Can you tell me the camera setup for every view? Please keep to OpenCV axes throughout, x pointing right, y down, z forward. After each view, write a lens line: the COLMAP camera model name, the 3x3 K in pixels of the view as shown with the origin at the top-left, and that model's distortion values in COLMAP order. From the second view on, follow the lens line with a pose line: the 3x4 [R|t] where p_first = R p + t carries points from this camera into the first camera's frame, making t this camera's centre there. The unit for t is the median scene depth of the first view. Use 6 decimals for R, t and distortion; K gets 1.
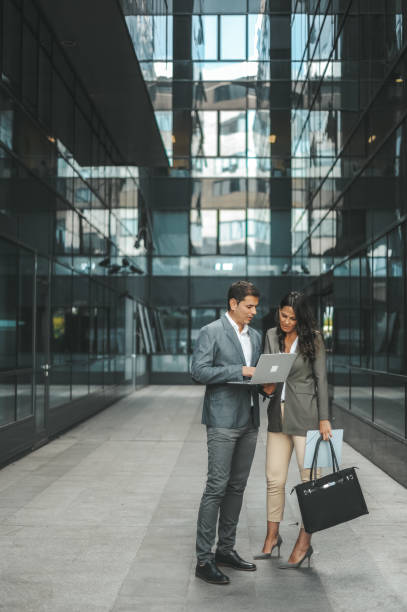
lens RADIAL K [[946.7, 0, 199.5], [0, 946.7, 311.9], [0, 0, 1]] dist [-0.007660, 0.000000]
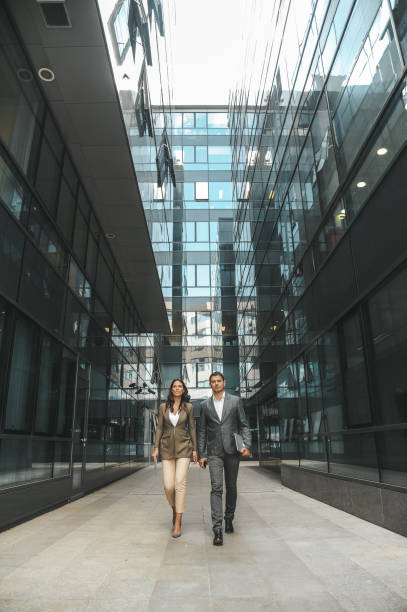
lens RADIAL K [[435.5, 0, 203.7], [0, 435.5, 310.5], [0, 0, 1]] dist [-0.086813, 0.039931]
pose [[0.998885, -0.005929, 0.046834, -0.005988], [0.018271, 0.963317, -0.267743, 0.022815], [-0.043528, 0.268300, 0.962352, 0.156574]]
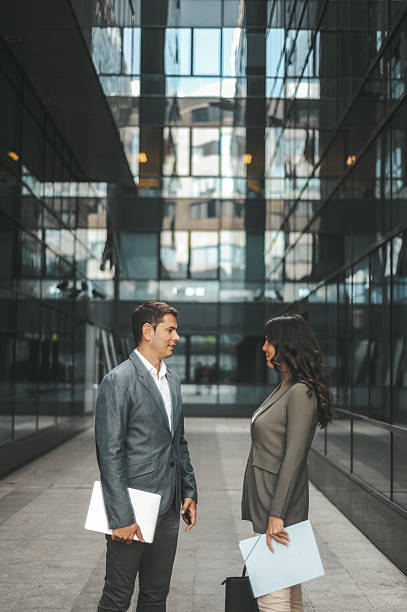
lens RADIAL K [[946.7, 0, 207.5], [0, 946.7, 300.0], [0, 0, 1]] dist [-0.007660, 0.000000]
pose [[0.999529, 0.009128, 0.029315, 0.011099], [-0.007960, 0.999179, -0.039711, -0.001997], [-0.029653, 0.039459, 0.998781, 0.058338]]
